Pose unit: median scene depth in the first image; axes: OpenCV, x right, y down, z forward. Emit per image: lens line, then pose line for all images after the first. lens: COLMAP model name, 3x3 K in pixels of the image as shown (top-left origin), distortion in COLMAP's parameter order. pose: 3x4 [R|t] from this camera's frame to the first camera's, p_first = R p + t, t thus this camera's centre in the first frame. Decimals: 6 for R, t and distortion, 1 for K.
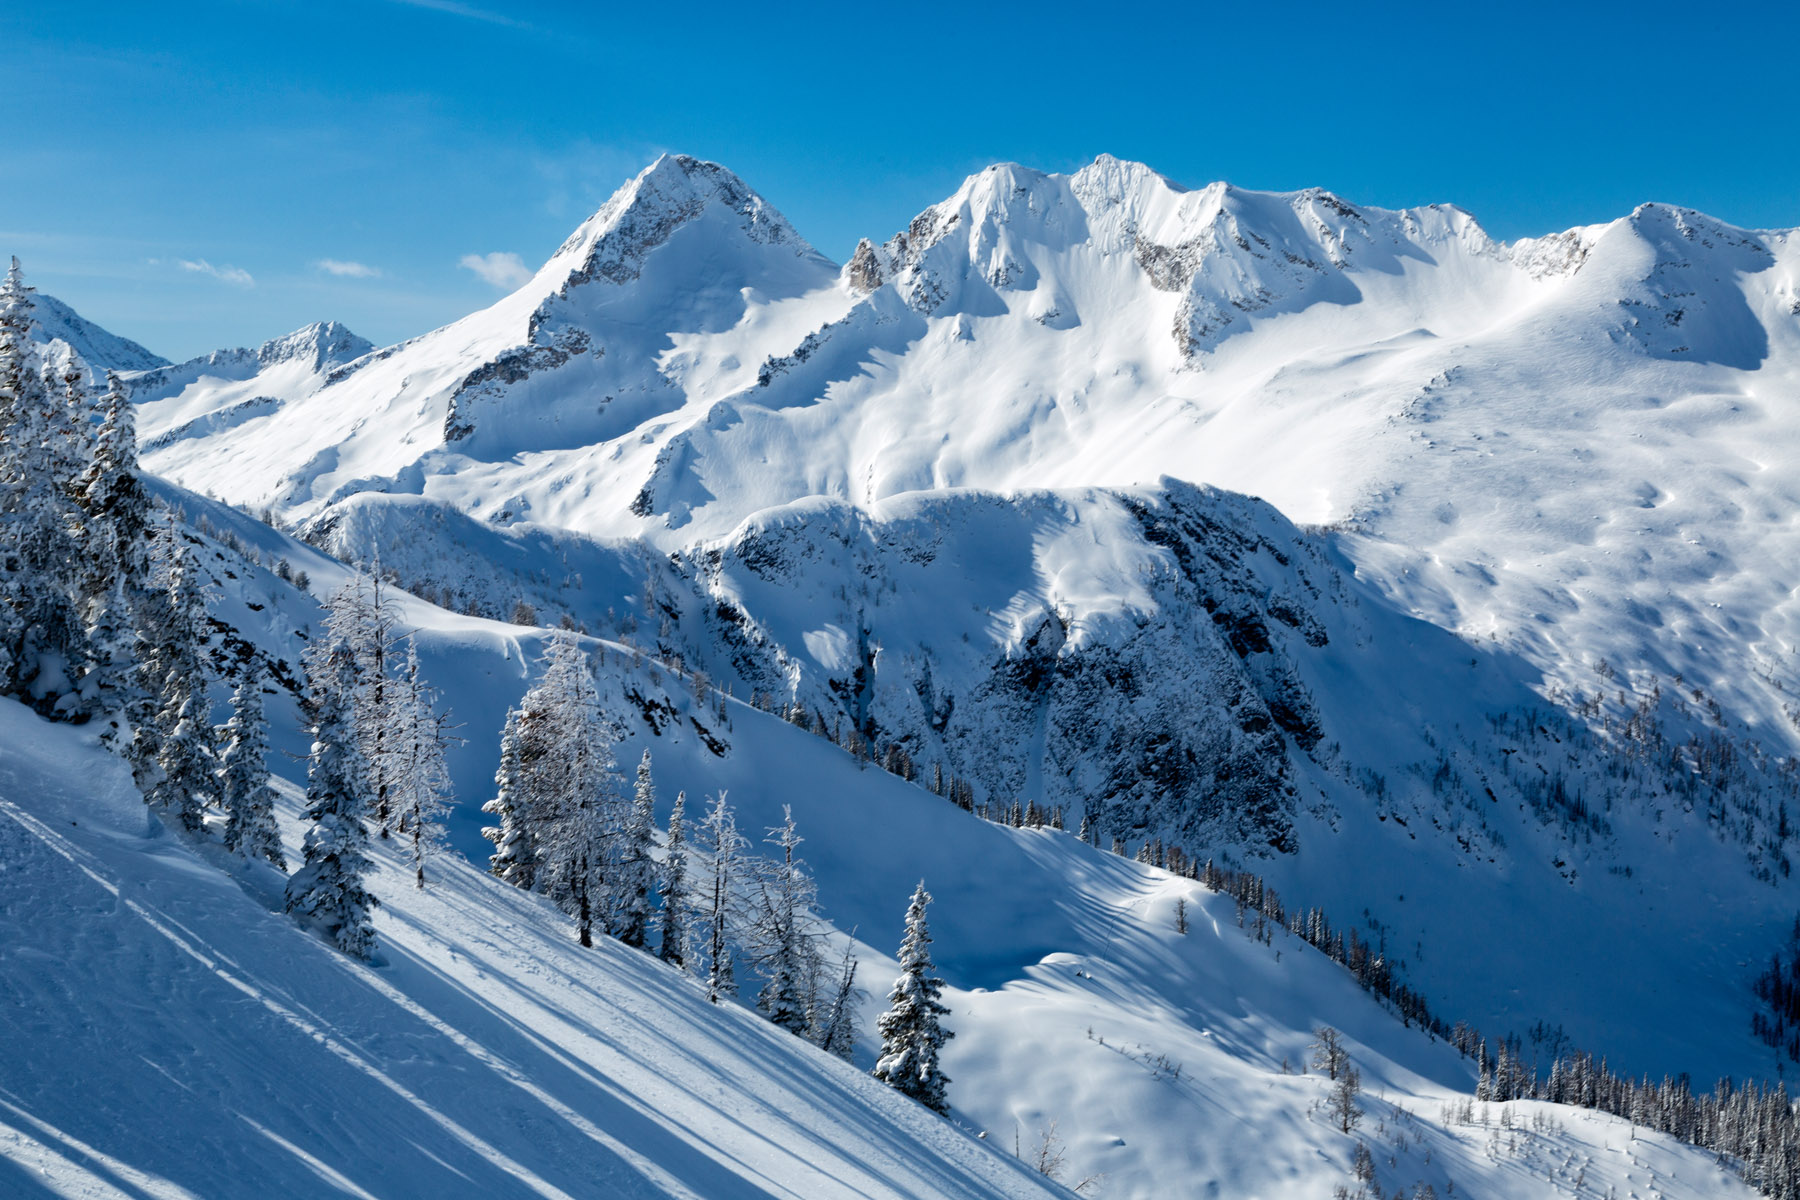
lens RADIAL K [[2585.9, 0, 900.0], [0, 2585.9, 600.0], [0, 0, 1]] dist [0.068706, -0.068479]
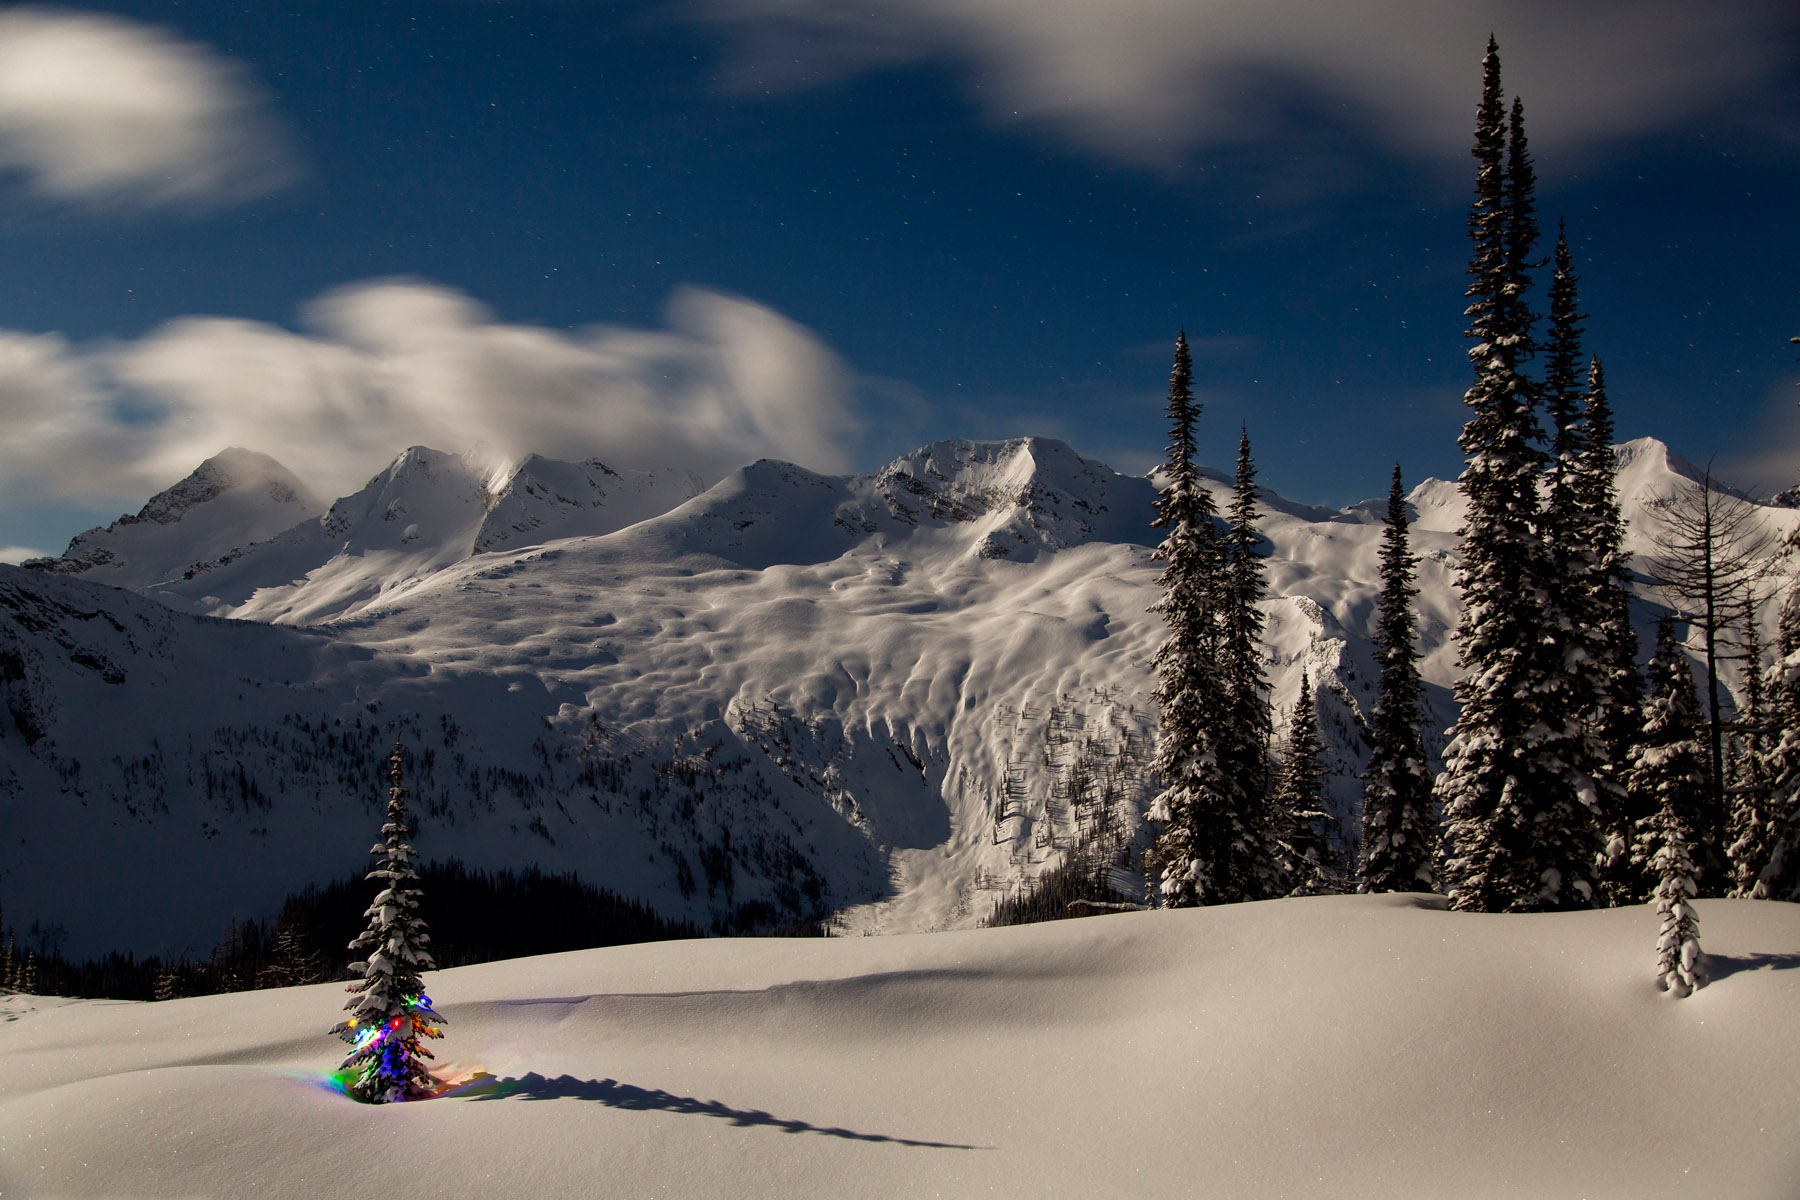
lens RADIAL K [[1625.4, 0, 900.0], [0, 1625.4, 600.0], [0, 0, 1]] dist [0.003533, -0.002042]
pose [[0.999829, -0.003638, 0.018134, 0.425451], [0.005955, 0.991576, -0.129389, 0.066875], [-0.017511, 0.129475, 0.991428, 0.068181]]
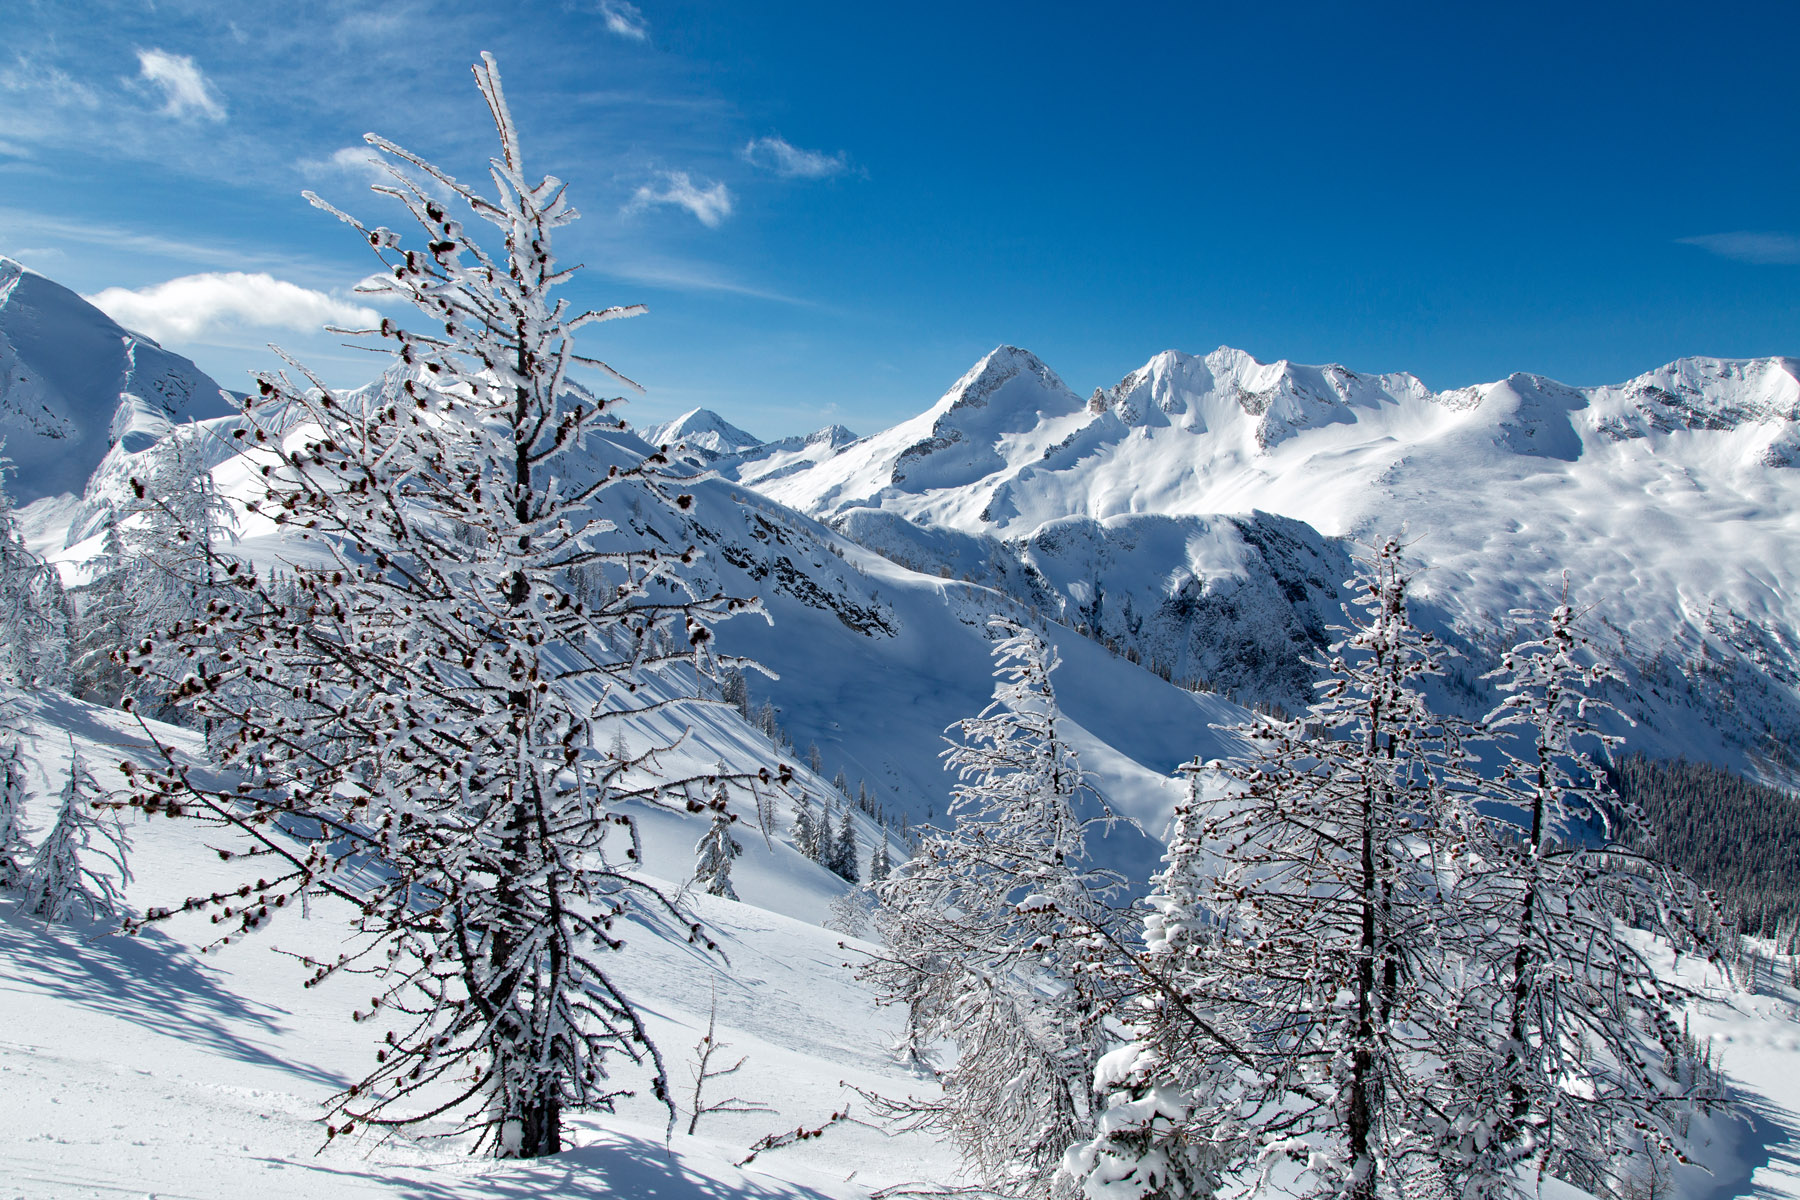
lens RADIAL K [[1246.3, 0, 900.0], [0, 1246.3, 600.0], [0, 0, 1]] dist [0.039917, 0.001707]
pose [[0.986429, 0.039337, -0.159405, -0.006786], [-0.034485, 0.998857, 0.033091, -0.000912], [0.160524, -0.027145, 0.986659, 0.012960]]
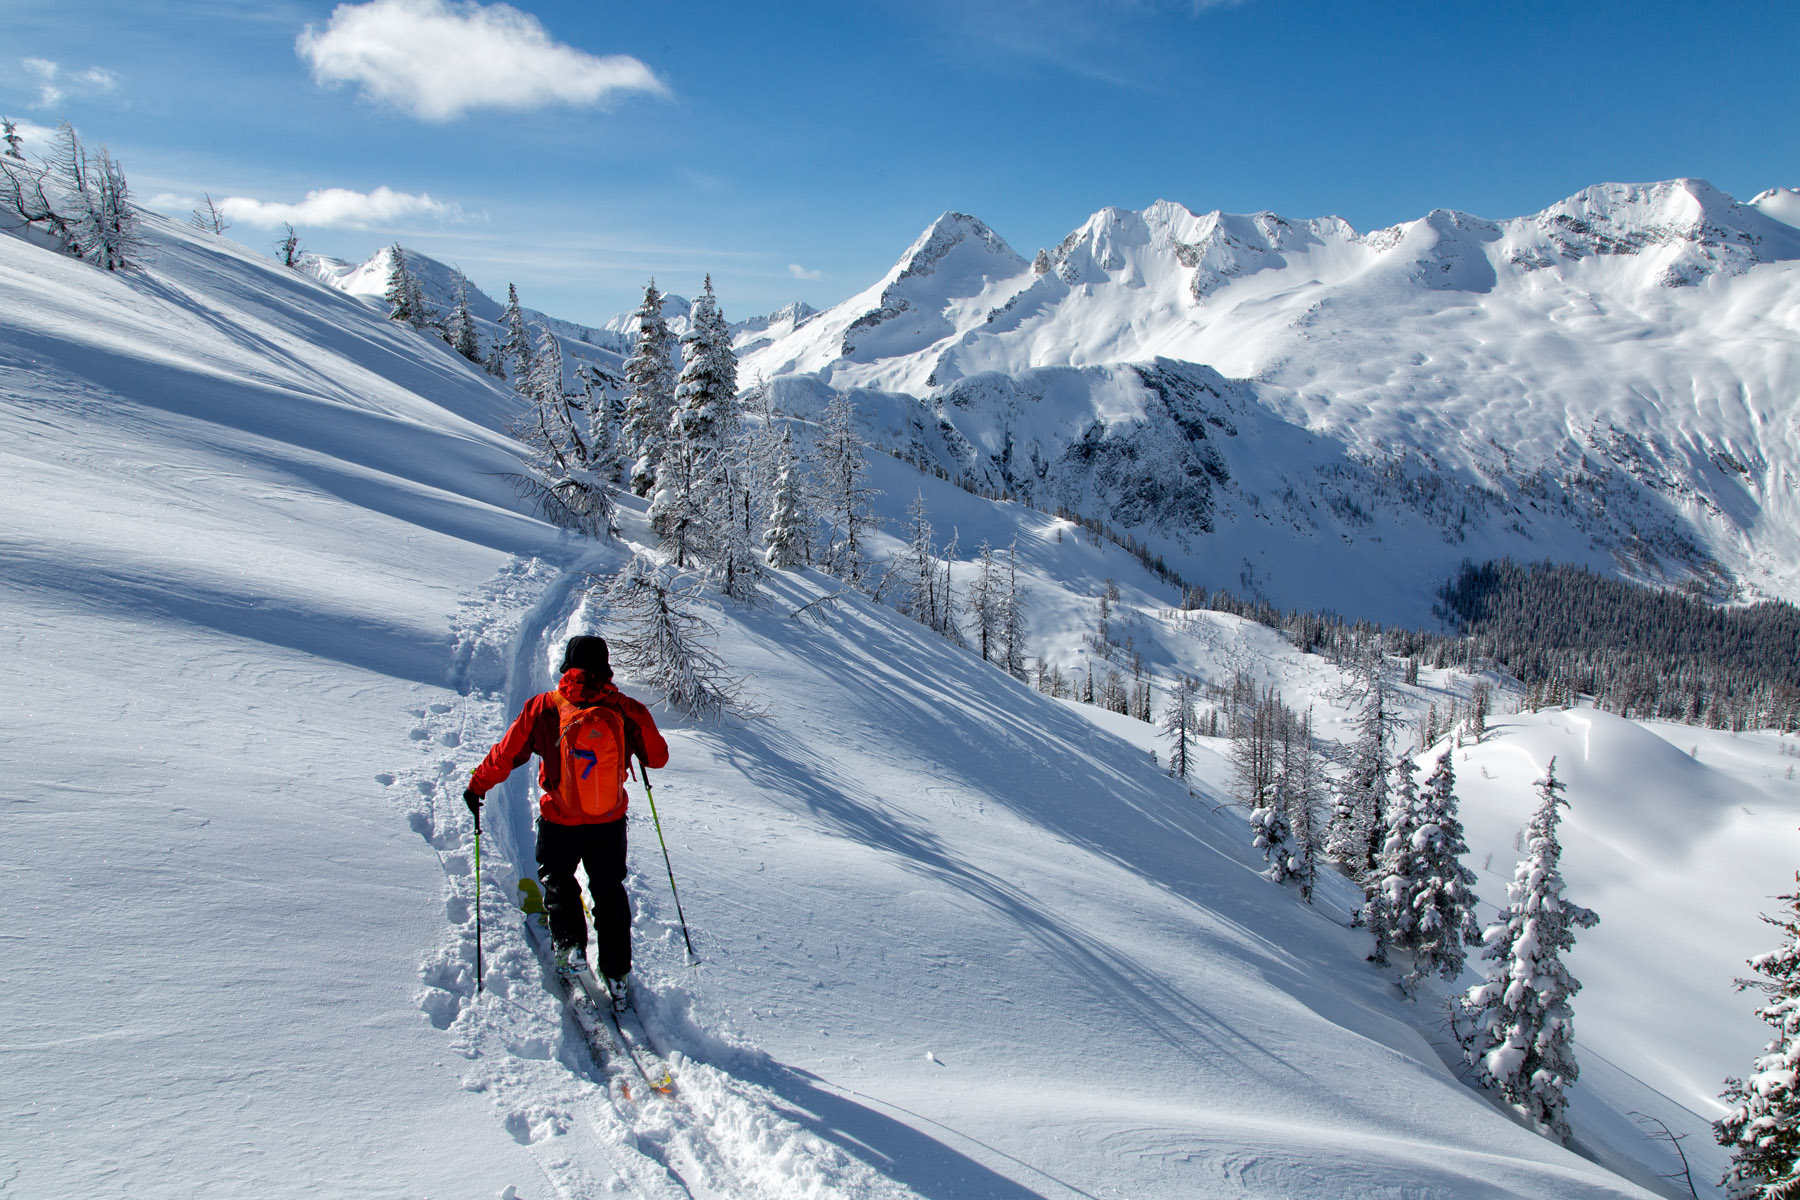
lens RADIAL K [[1229.7, 0, 900.0], [0, 1229.7, 600.0], [0, 0, 1]] dist [0.037376, -0.001644]
pose [[0.988000, -0.003523, -0.154413, 0.035949], [0.024255, 0.990874, 0.132592, 0.007651], [0.152537, -0.134746, 0.979069, -0.029637]]
